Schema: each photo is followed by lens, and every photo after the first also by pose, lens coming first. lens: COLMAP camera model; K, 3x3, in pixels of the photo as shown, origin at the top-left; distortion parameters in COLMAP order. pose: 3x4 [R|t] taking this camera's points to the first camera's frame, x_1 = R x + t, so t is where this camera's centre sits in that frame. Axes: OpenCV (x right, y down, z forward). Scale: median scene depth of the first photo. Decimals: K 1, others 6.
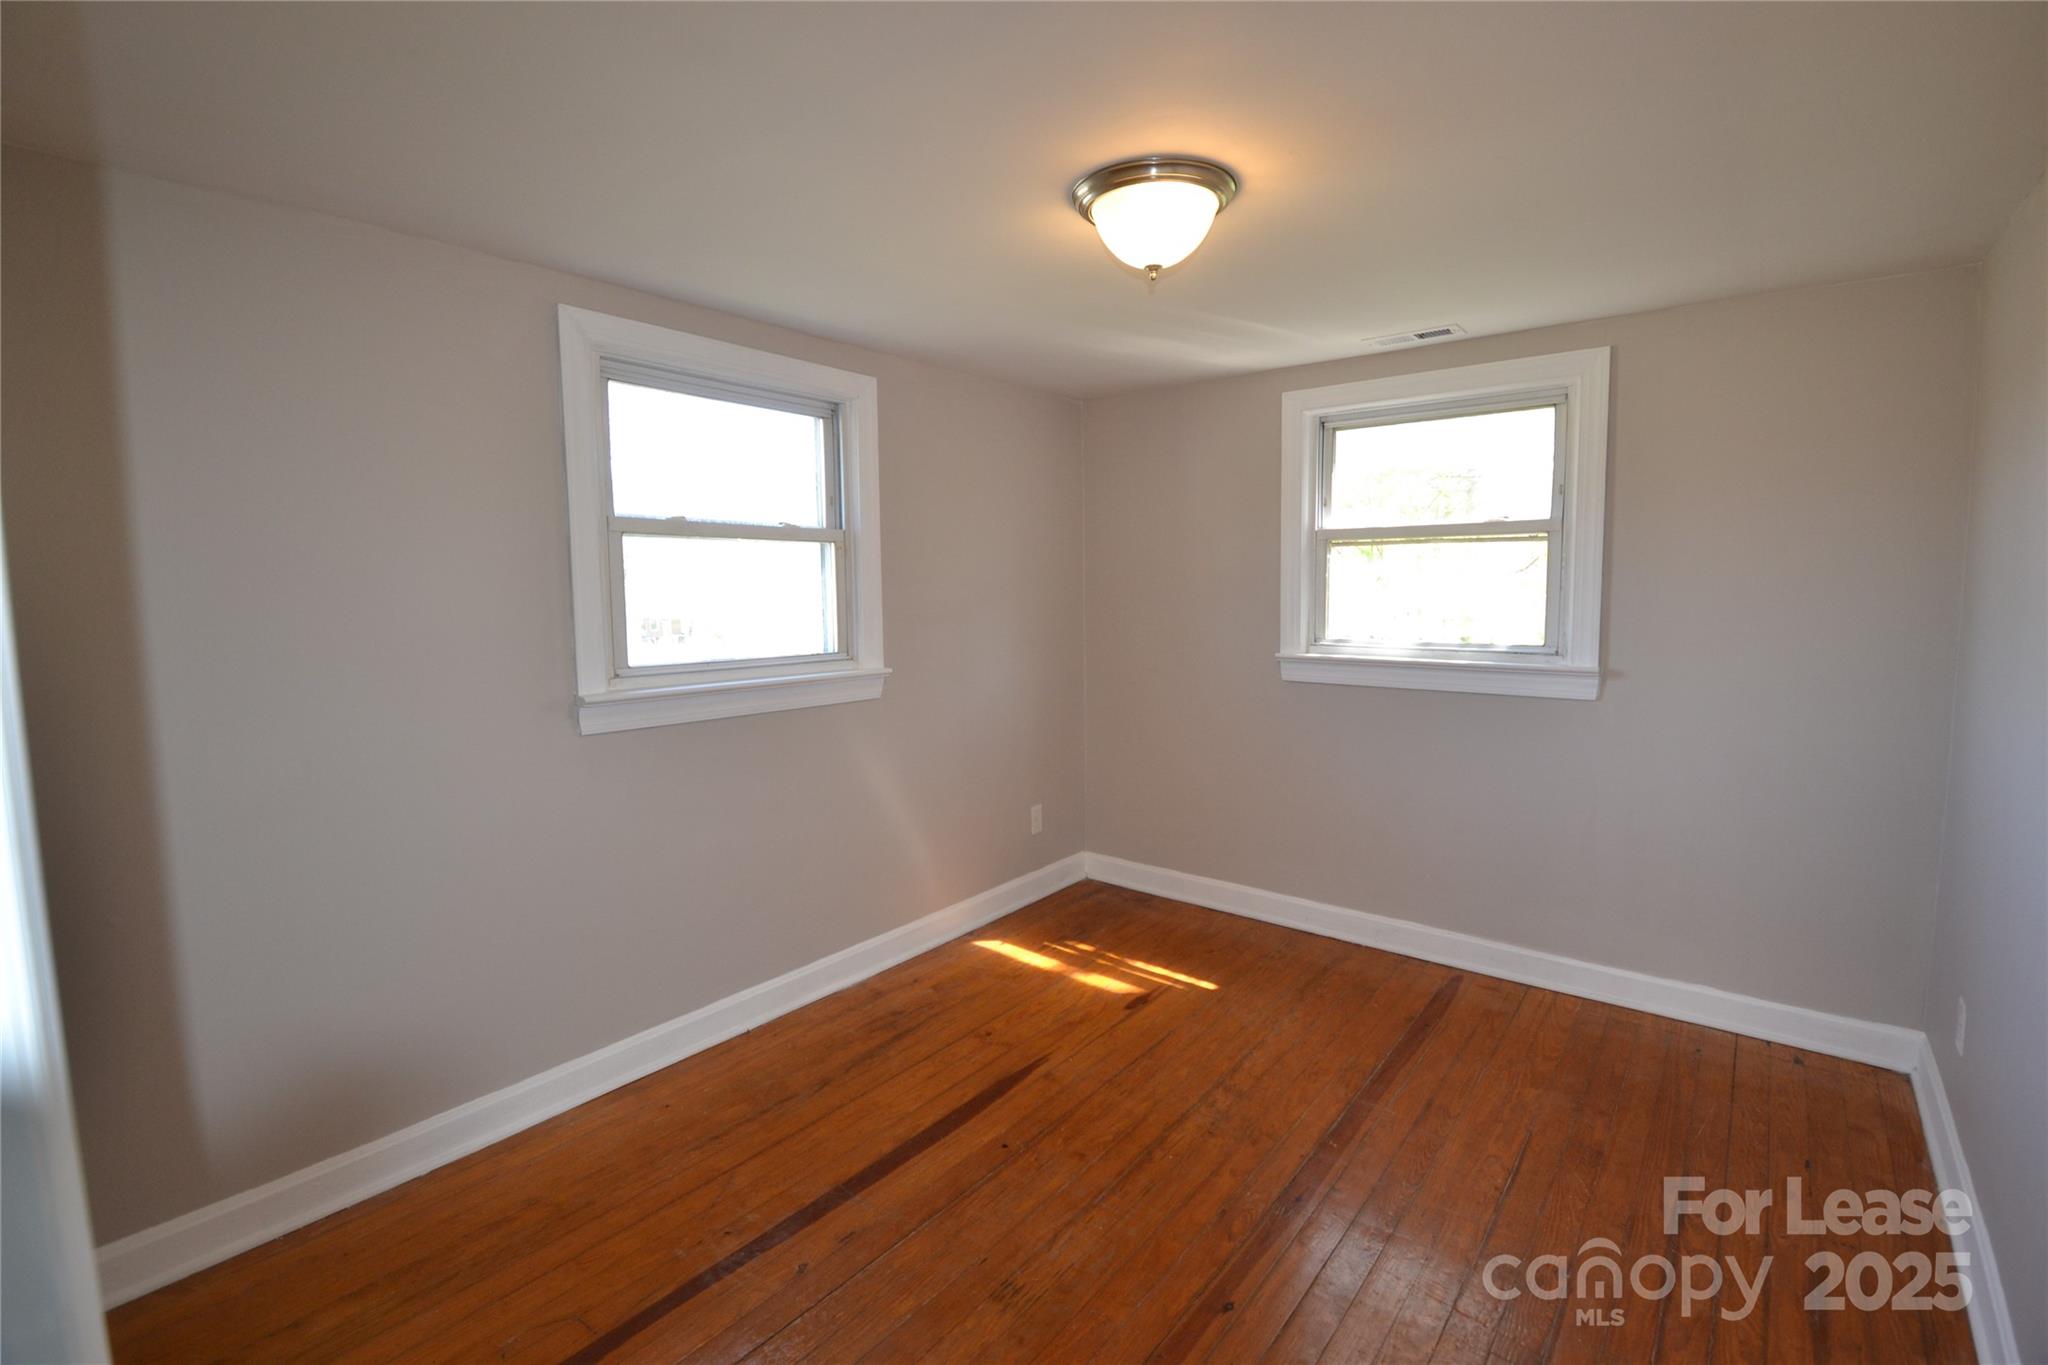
lens RADIAL K [[911.3, 0, 1025.7], [0, 911.3, 663.8], [0, 0, 1]] dist [0.025344, -0.029189]
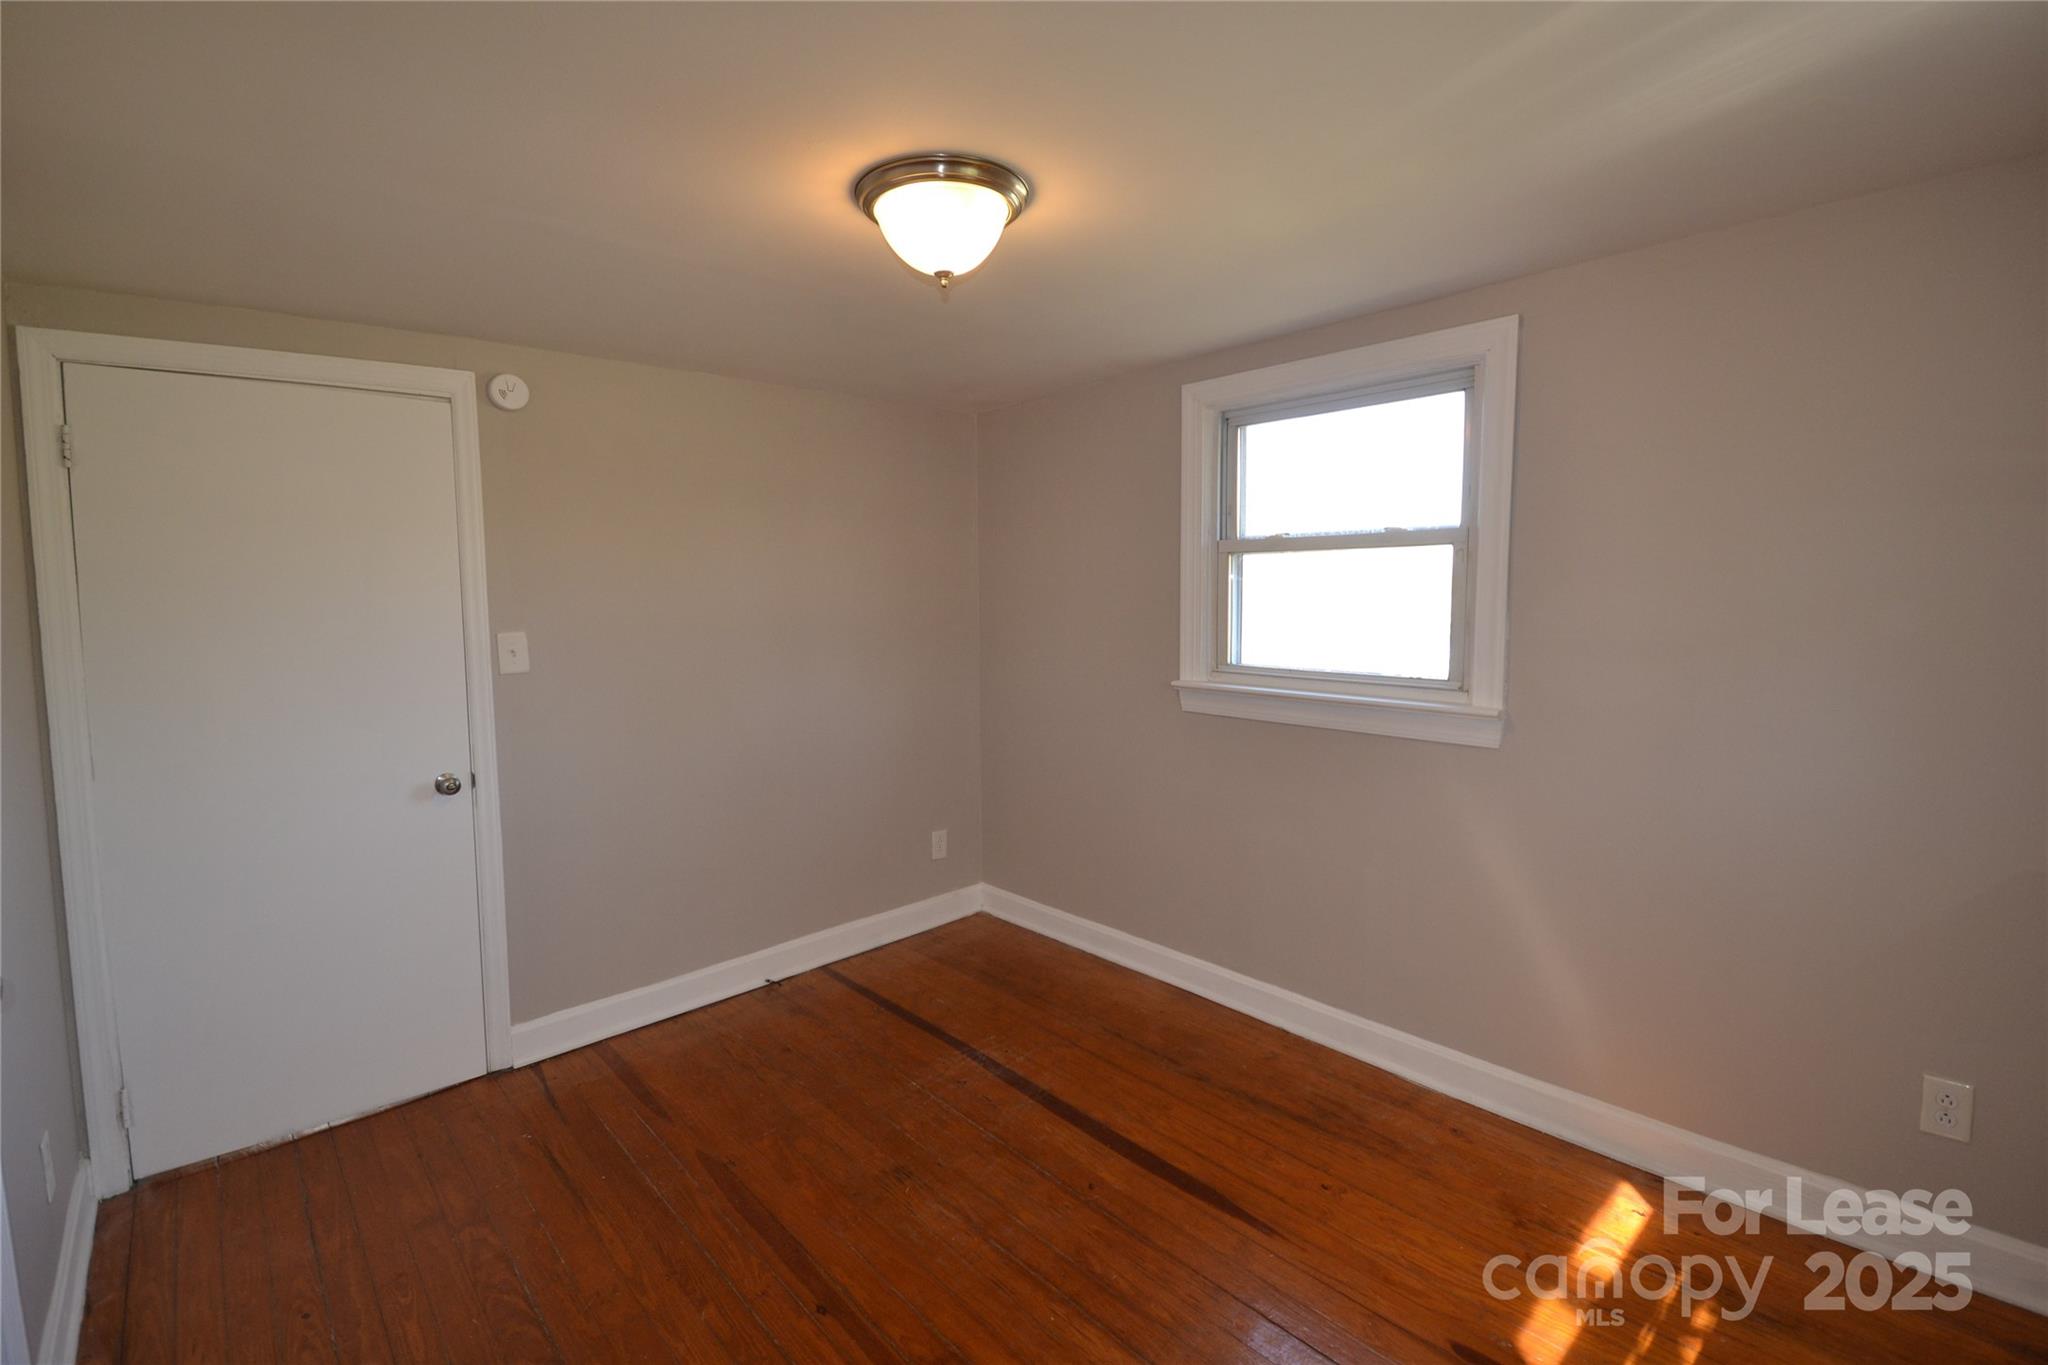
lens RADIAL K [[911.3, 0, 1025.7], [0, 911.3, 663.8], [0, 0, 1]] dist [0.025344, -0.029189]
pose [[-0.150971, 0.088519, -0.984567, 0.814531], [-0.075885, 0.992006, 0.100824, -0.100996], [0.985621, 0.089936, -0.143047, 0.937314]]
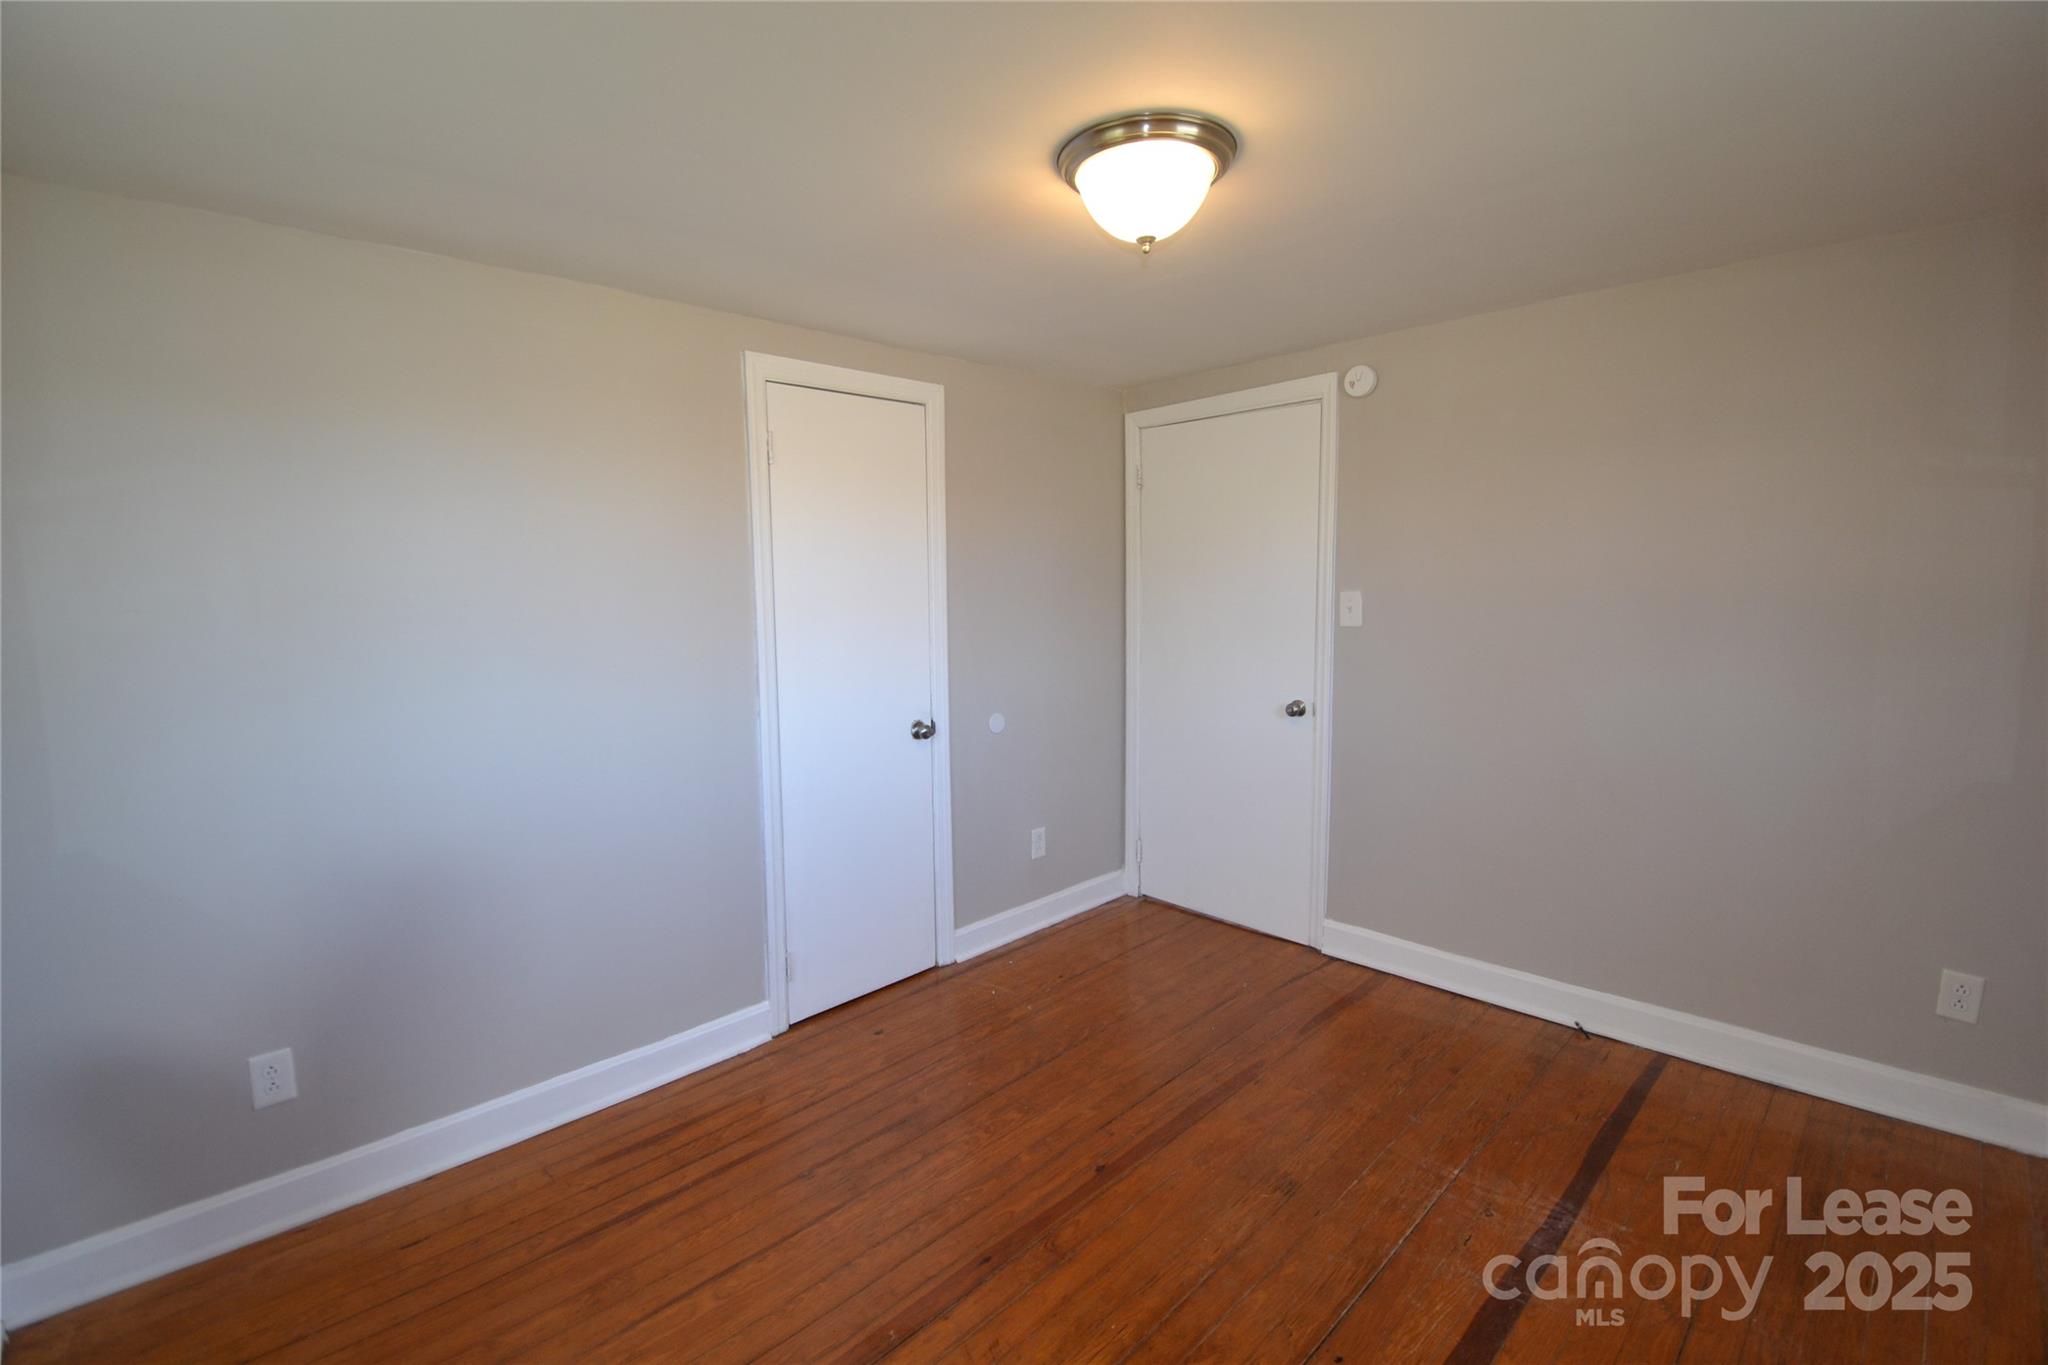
lens RADIAL K [[911.3, 0, 1025.7], [0, 911.3, 663.8], [0, 0, 1]] dist [0.025344, -0.029189]
pose [[-0.993667, 0.015011, 0.111359, 0.123903], [0.036666, 0.980107, 0.195051, -0.147795], [-0.106215, 0.197899, -0.974451, 1.487012]]
